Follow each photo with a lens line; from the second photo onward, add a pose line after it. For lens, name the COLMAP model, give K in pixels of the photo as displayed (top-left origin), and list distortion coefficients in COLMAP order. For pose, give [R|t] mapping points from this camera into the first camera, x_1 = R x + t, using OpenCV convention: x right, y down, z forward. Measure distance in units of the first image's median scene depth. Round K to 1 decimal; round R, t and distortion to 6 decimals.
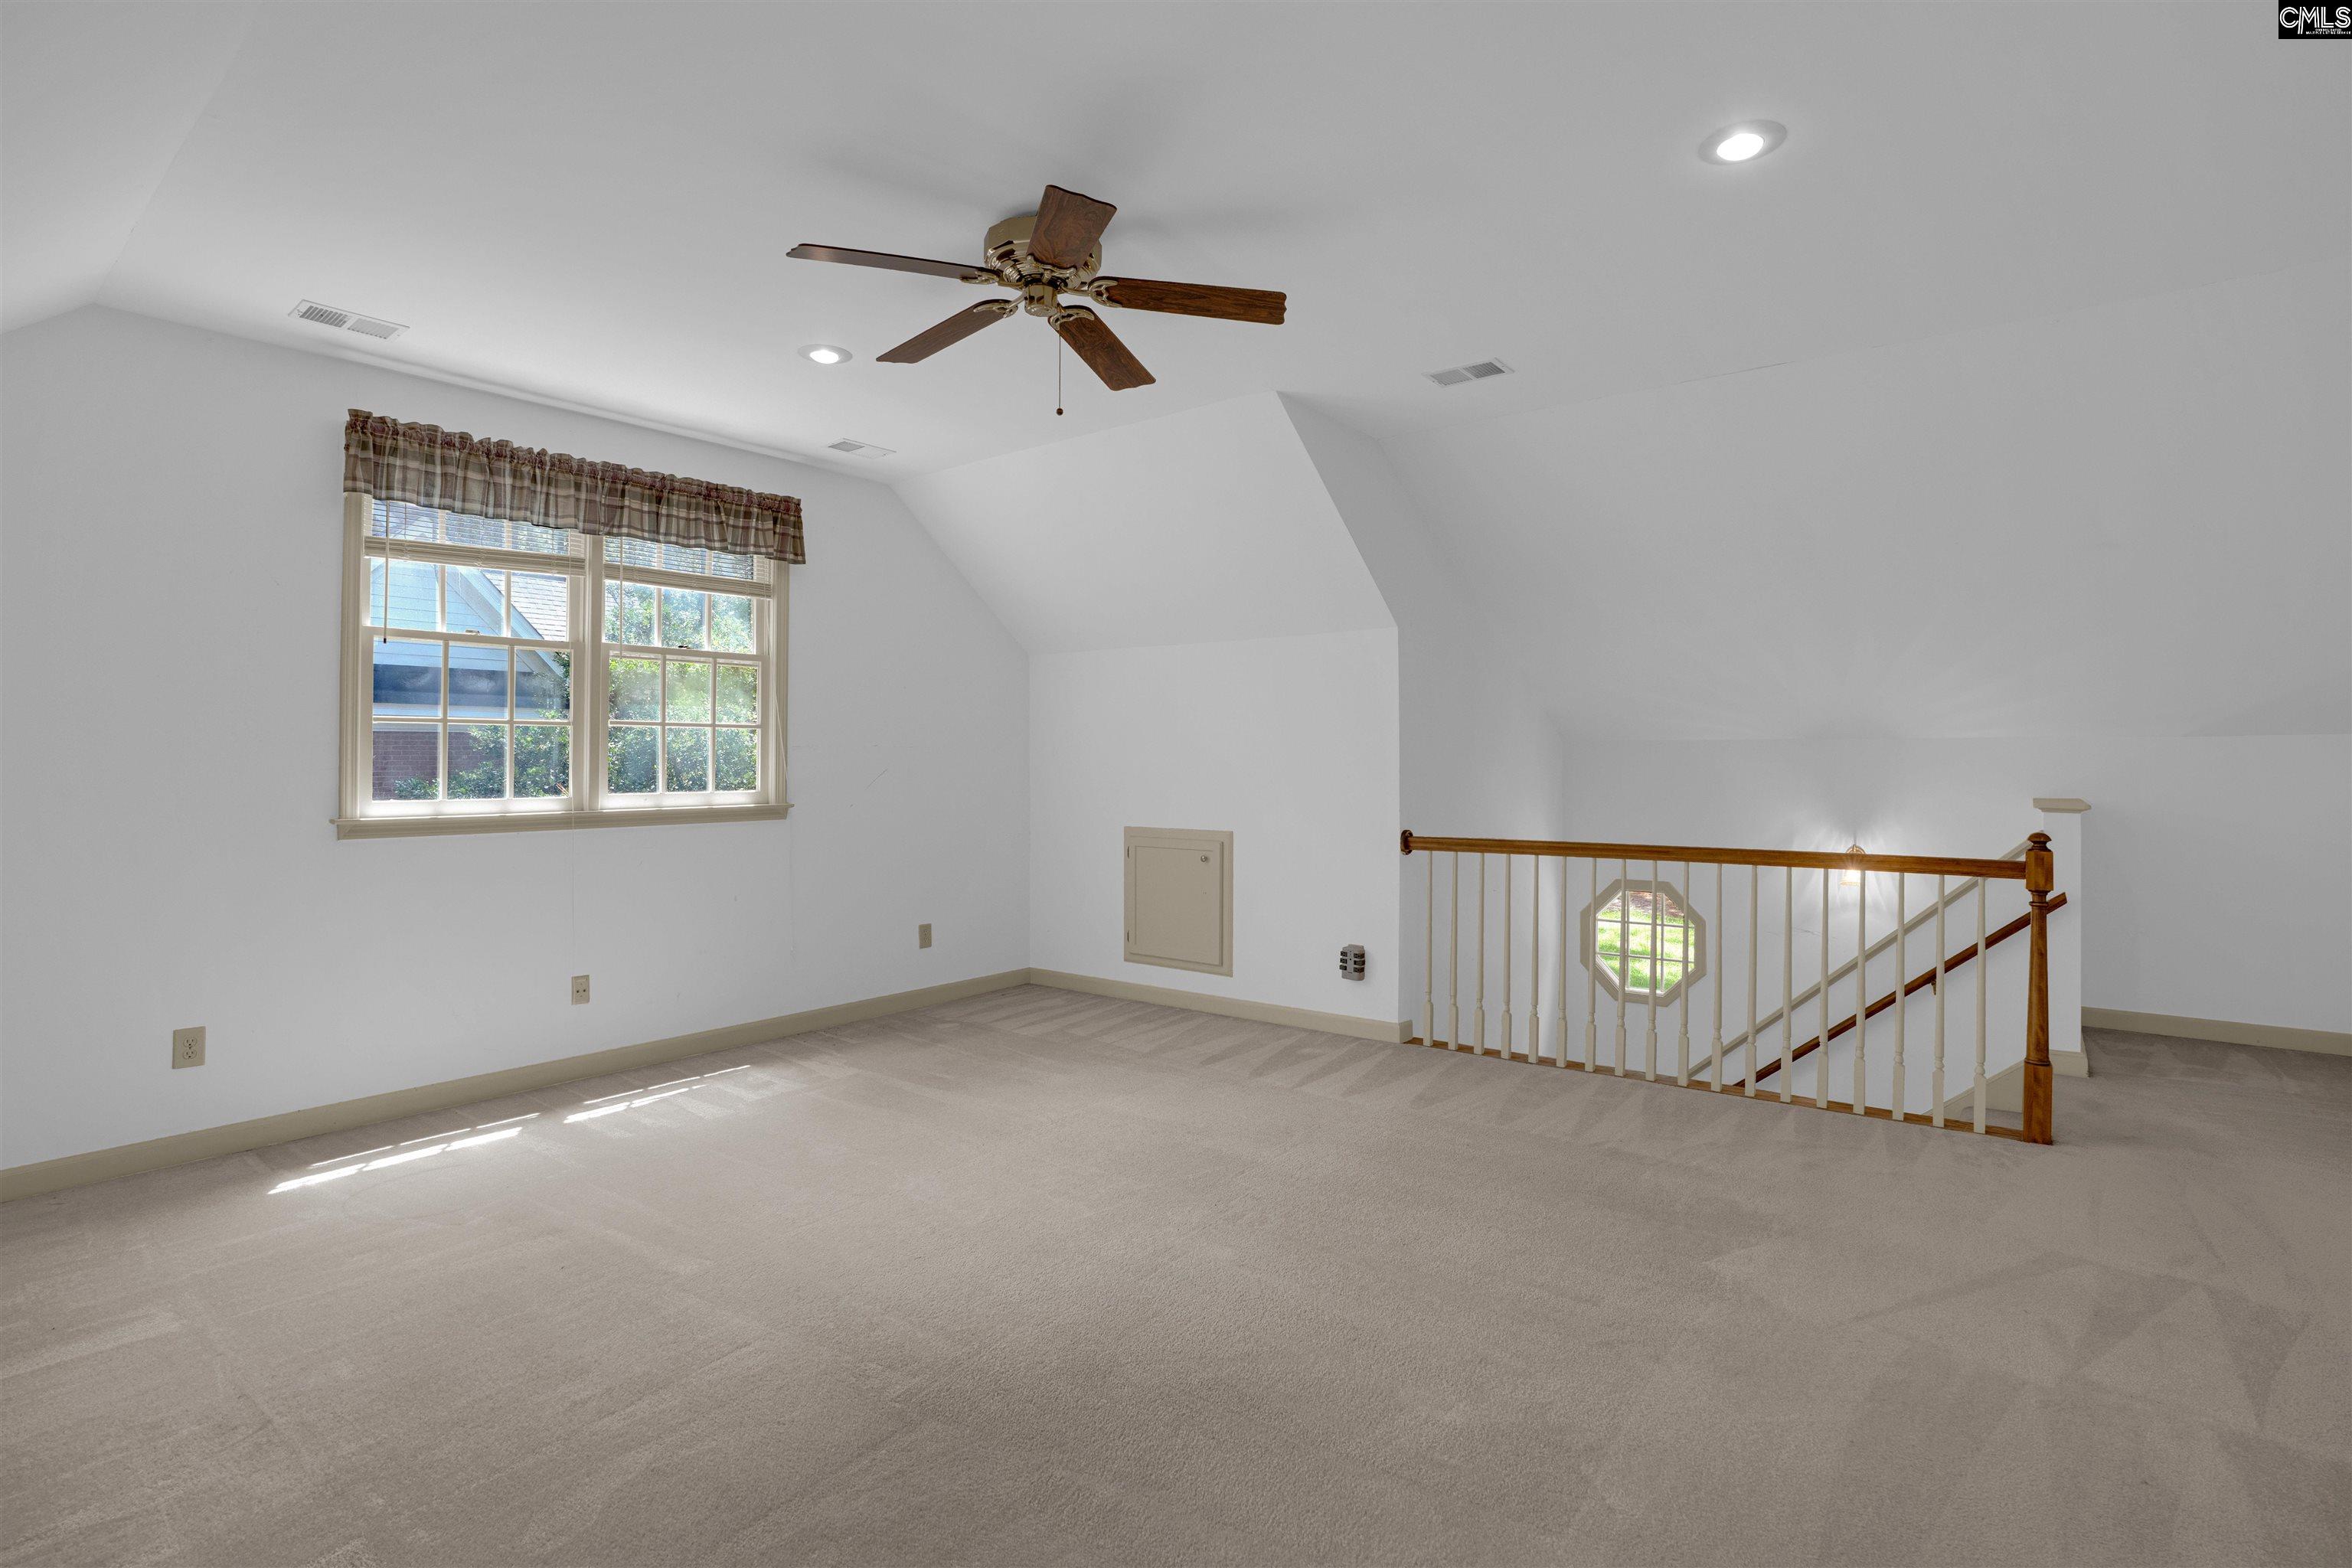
lens RADIAL K [[1107.2, 0, 1170.2], [0, 1107.2, 780.4], [0, 0, 1]] dist [-0.011196, 0.000610]
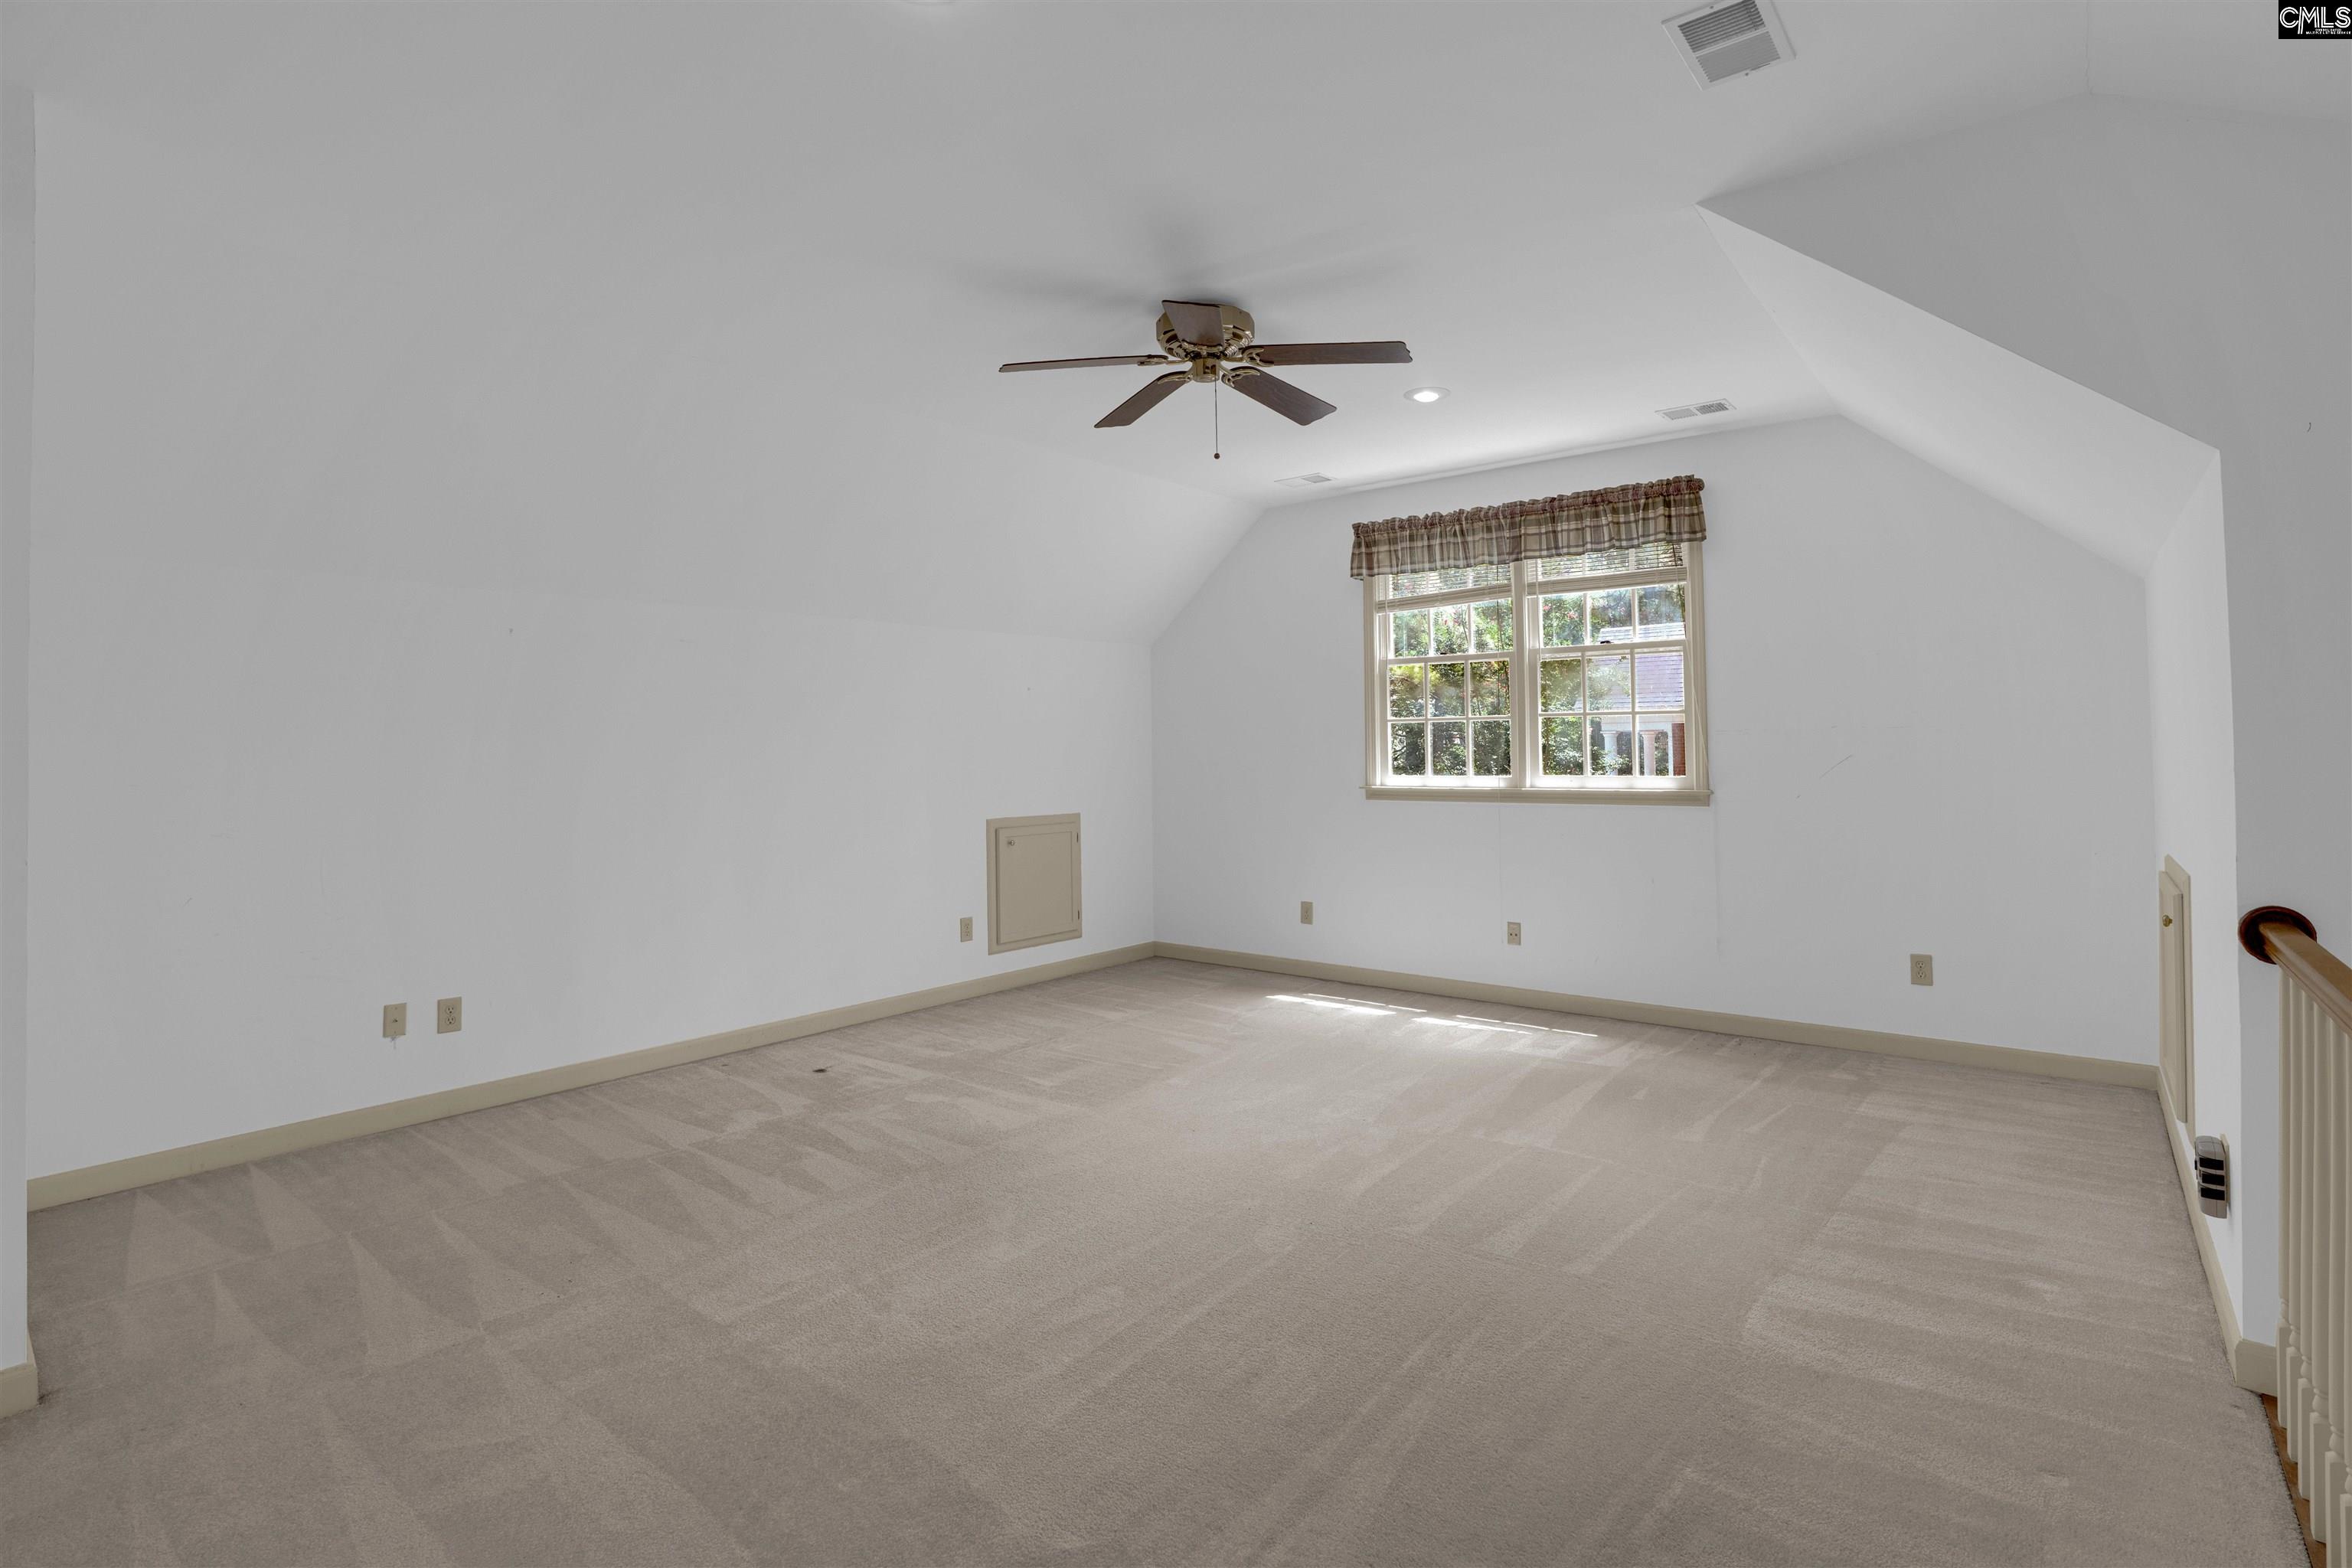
lens RADIAL K [[1115.7, 0, 1178.8], [0, 1115.7, 745.3], [0, 0, 1]] dist [-0.097960, 0.000239]
pose [[0.000329, 0.001416, -0.999999, 0.807067], [-0.005257, 0.999985, 0.001414, -0.022993], [0.999986, 0.005257, 0.000337, 0.728487]]
